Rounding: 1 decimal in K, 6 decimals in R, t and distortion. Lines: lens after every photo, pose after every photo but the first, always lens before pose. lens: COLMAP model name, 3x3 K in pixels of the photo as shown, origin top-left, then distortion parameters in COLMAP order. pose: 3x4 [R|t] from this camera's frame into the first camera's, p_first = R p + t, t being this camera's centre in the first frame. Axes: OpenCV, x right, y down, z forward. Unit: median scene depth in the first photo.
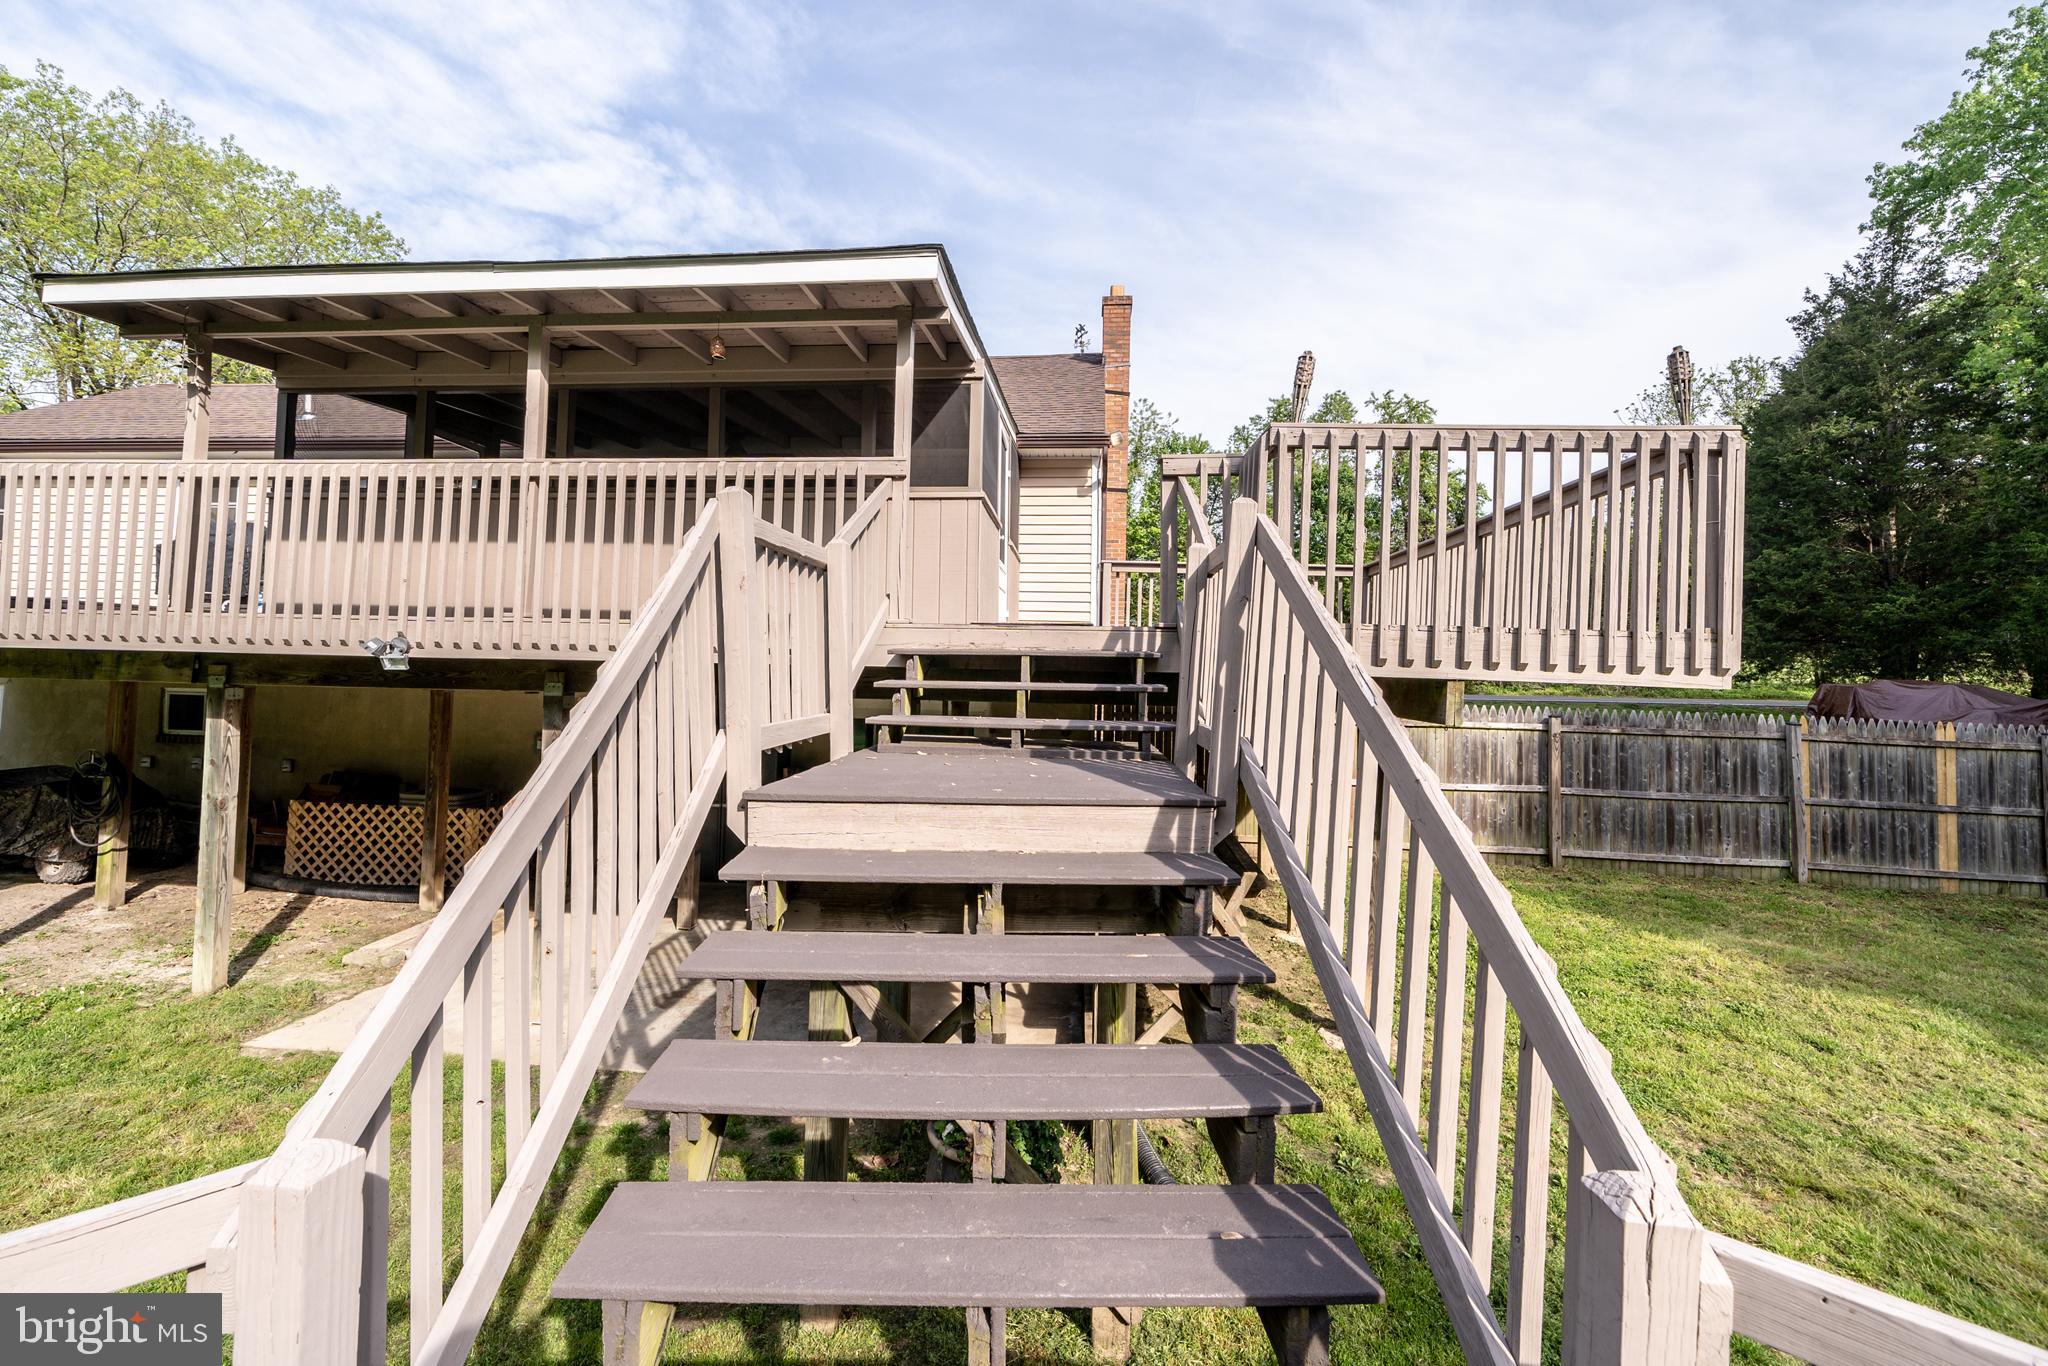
lens RADIAL K [[768.4, 0, 1022.6], [0, 768.4, 684.5], [0, 0, 1]] dist [0.000028, -0.000010]
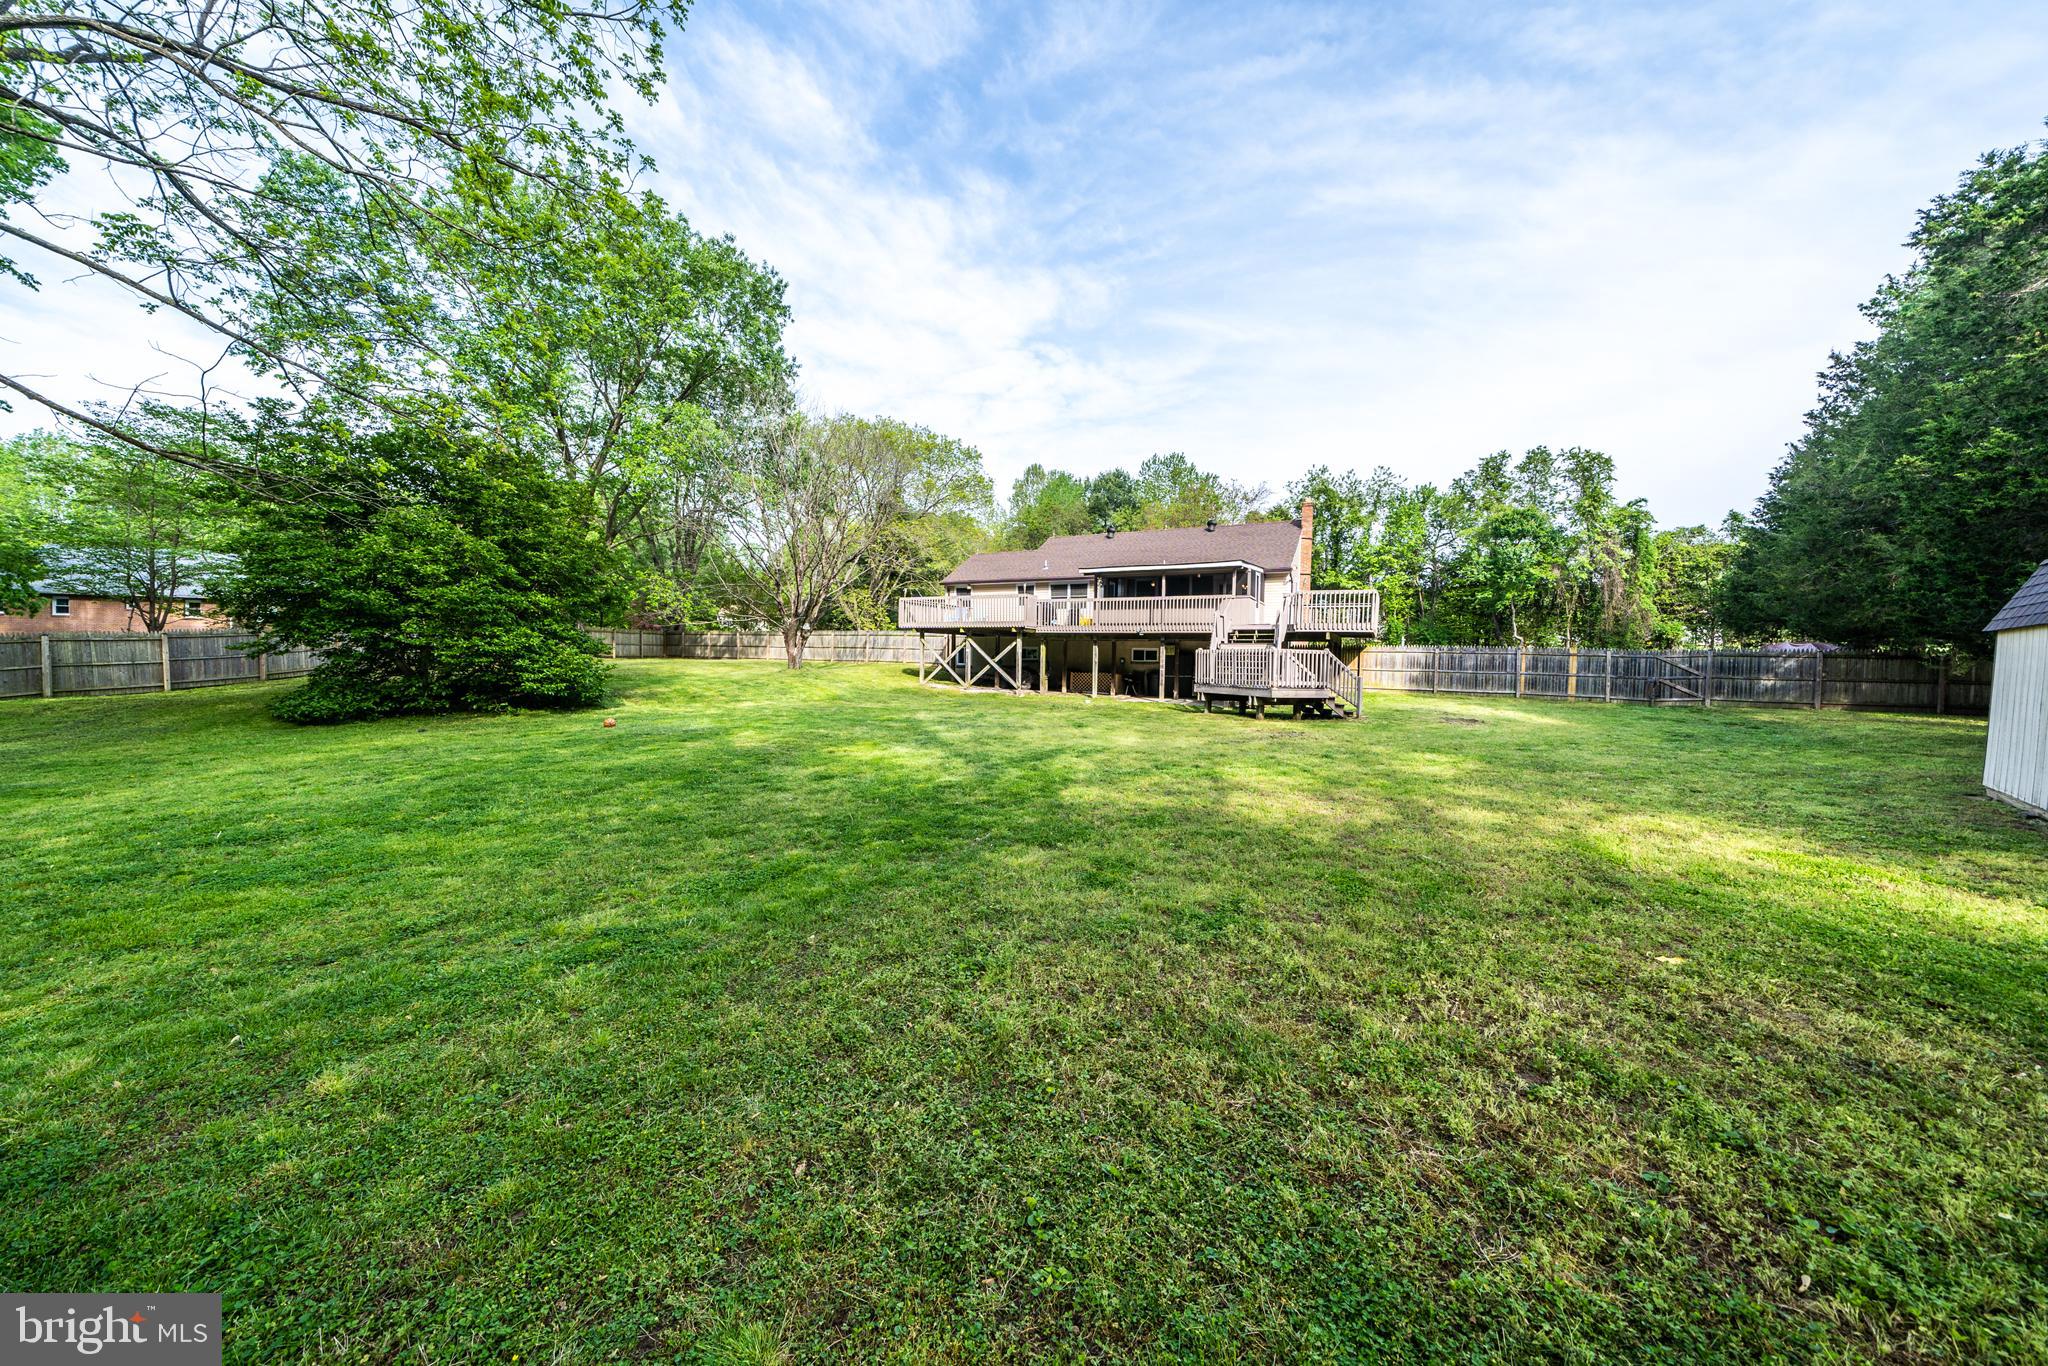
lens RADIAL K [[731.4, 0, 1019.3], [0, 731.4, 680.2], [0, 0, 1]] dist [0.000228, 0.000037]
pose [[0.920178, 0.005499, -0.391462, 0.289447], [-0.003543, 0.999977, 0.005721, 0.174070], [0.391485, -0.003877, 0.920176, -2.632142]]
